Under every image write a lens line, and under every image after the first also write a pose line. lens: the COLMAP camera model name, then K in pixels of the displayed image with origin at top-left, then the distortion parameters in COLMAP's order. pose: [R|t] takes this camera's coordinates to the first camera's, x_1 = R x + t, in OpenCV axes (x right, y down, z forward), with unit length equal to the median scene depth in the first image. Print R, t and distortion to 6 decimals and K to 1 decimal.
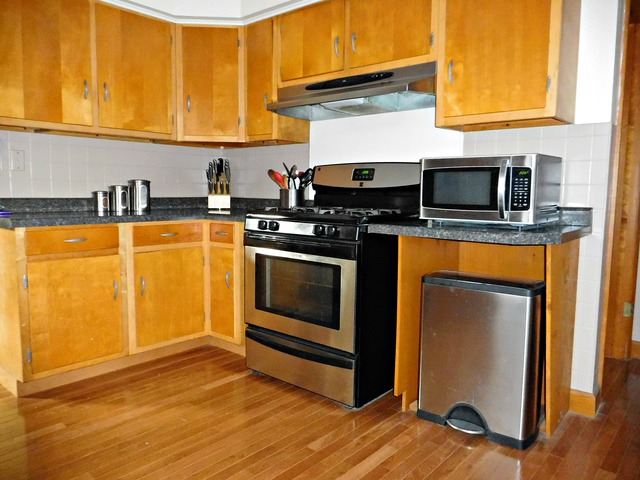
lens RADIAL K [[483.9, 0, 320.0], [0, 483.9, 240.0], [0, 0, 1]] dist [-0.001738, -0.001131]
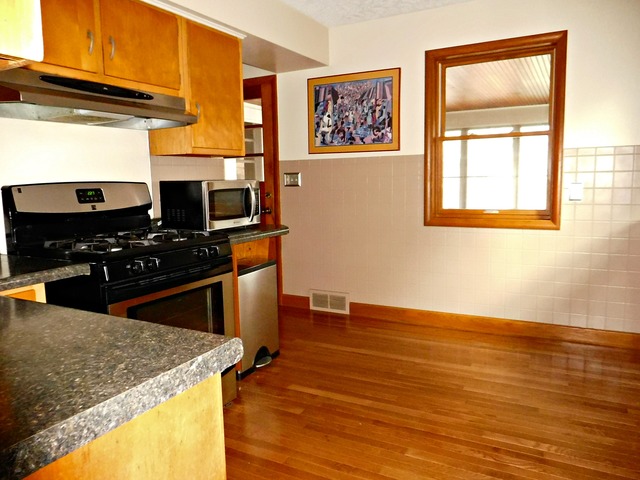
lens RADIAL K [[483.9, 0, 320.0], [0, 483.9, 240.0], [0, 0, 1]] dist [-0.001738, -0.001131]
pose [[-0.210438, -0.129272, 0.969023, -0.774547], [0.117107, 0.980748, 0.156267, -0.134131], [-0.970568, 0.146364, -0.191248, 0.723836]]
